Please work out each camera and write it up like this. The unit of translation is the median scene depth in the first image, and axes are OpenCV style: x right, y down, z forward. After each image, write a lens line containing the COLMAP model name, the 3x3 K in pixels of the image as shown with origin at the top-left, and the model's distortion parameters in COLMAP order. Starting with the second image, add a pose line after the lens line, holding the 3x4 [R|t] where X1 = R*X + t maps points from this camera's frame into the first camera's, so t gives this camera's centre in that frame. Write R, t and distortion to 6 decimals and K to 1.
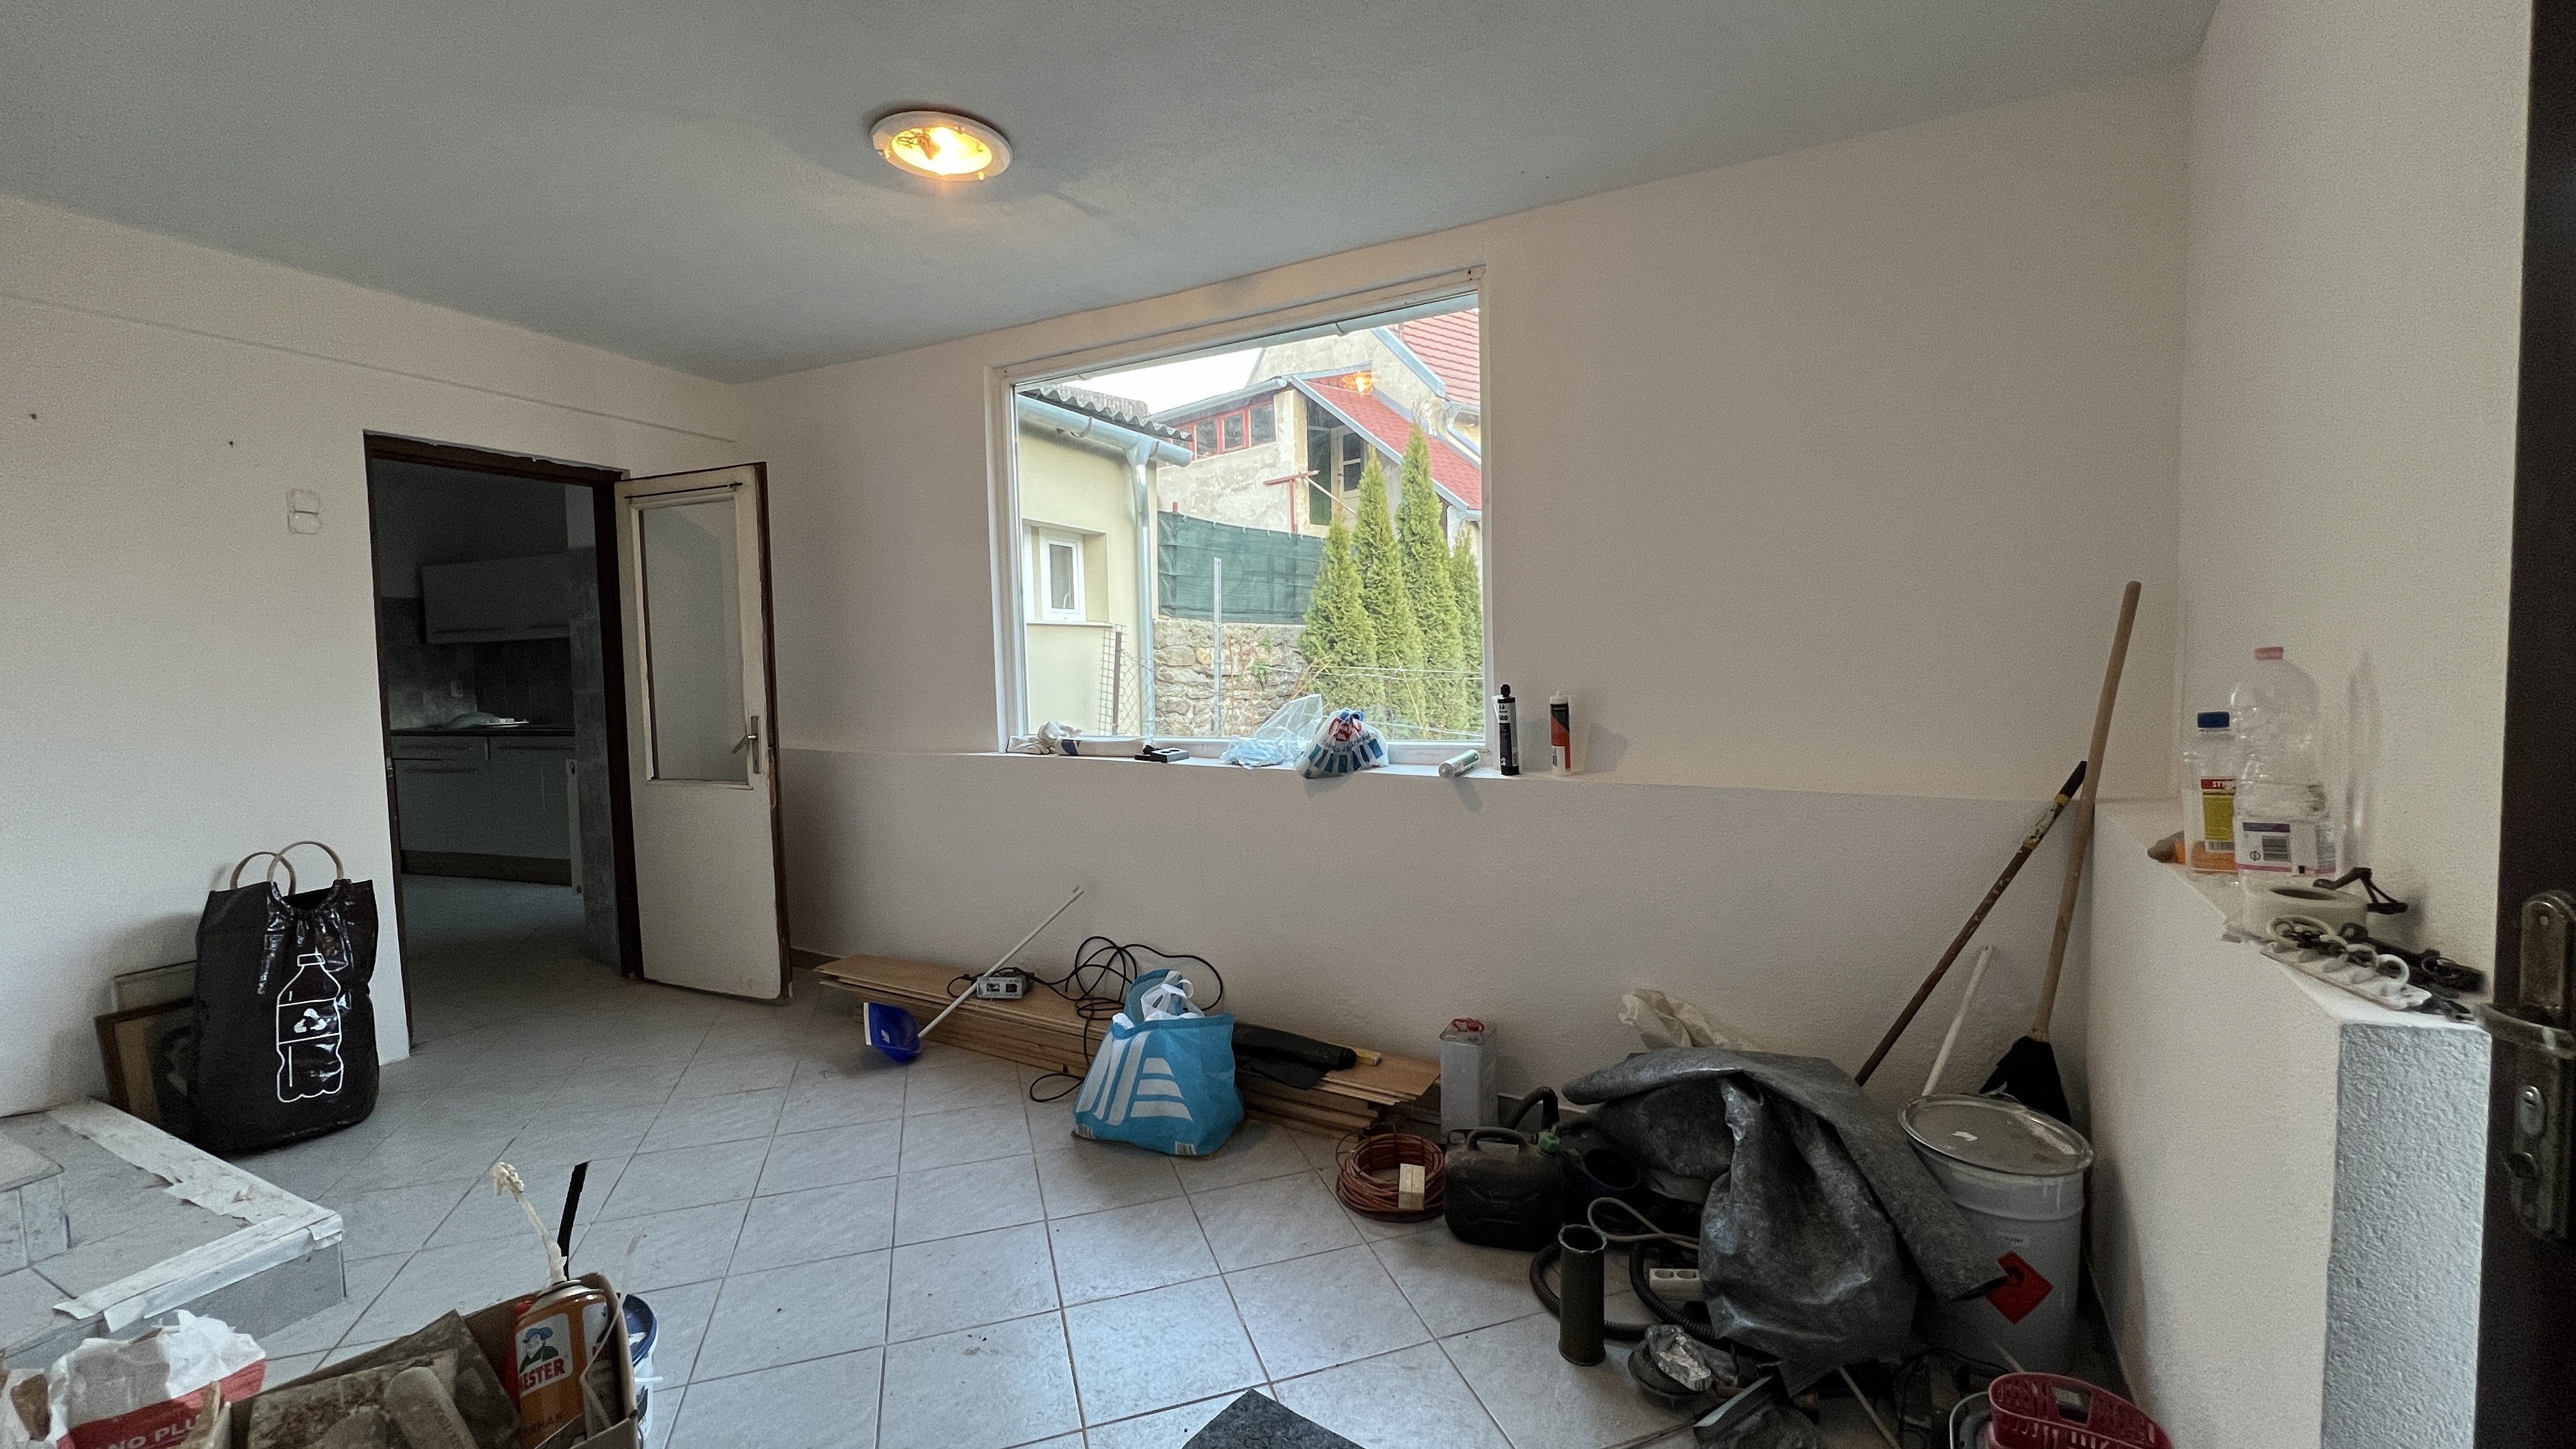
lens RADIAL K [[1031.8, 0, 1284.6], [0, 1031.8, 720.7], [0, 0, 1]] dist [-0.001234, 0.000097]
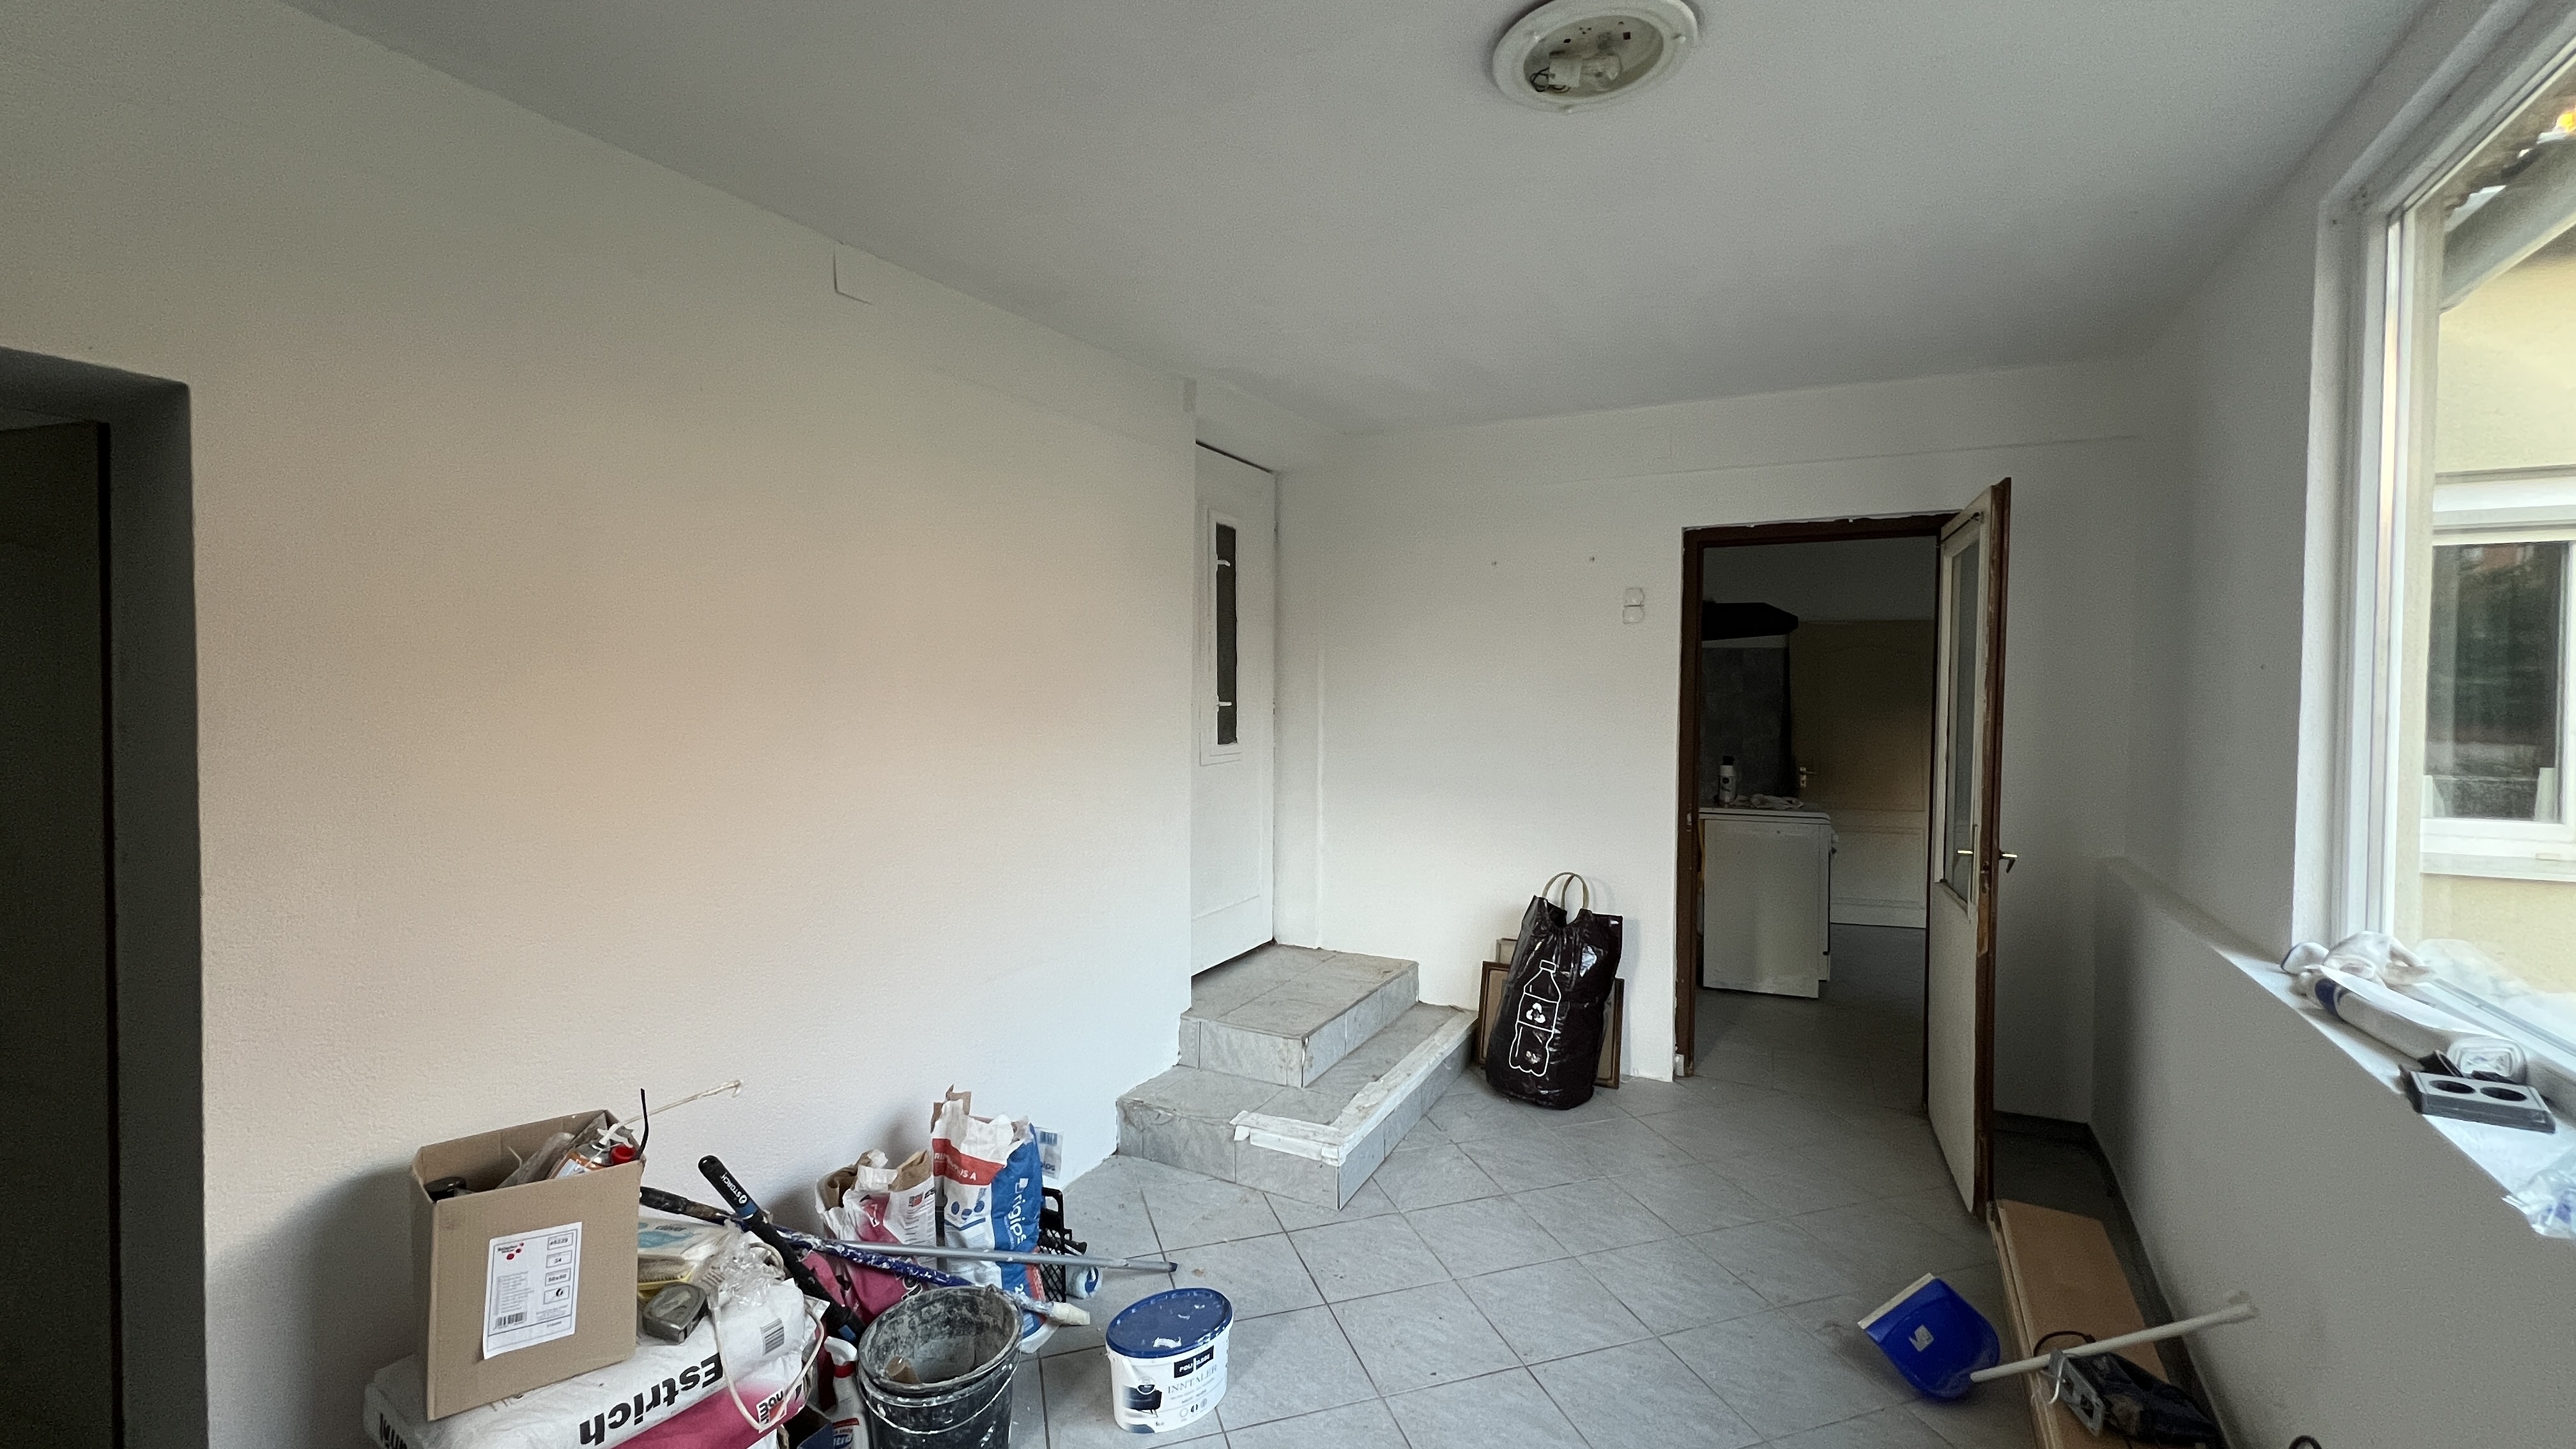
lens RADIAL K [[1031.8, 0, 1293.7], [0, 1031.8, 723.1], [0, 0, 1]] dist [-0.001234, 0.000097]
pose [[-0.030181, 0.050085, -0.998289, 0.322983], [-0.069351, 0.996232, 0.052079, -0.112777], [0.997136, 0.070804, -0.026594, 0.726984]]
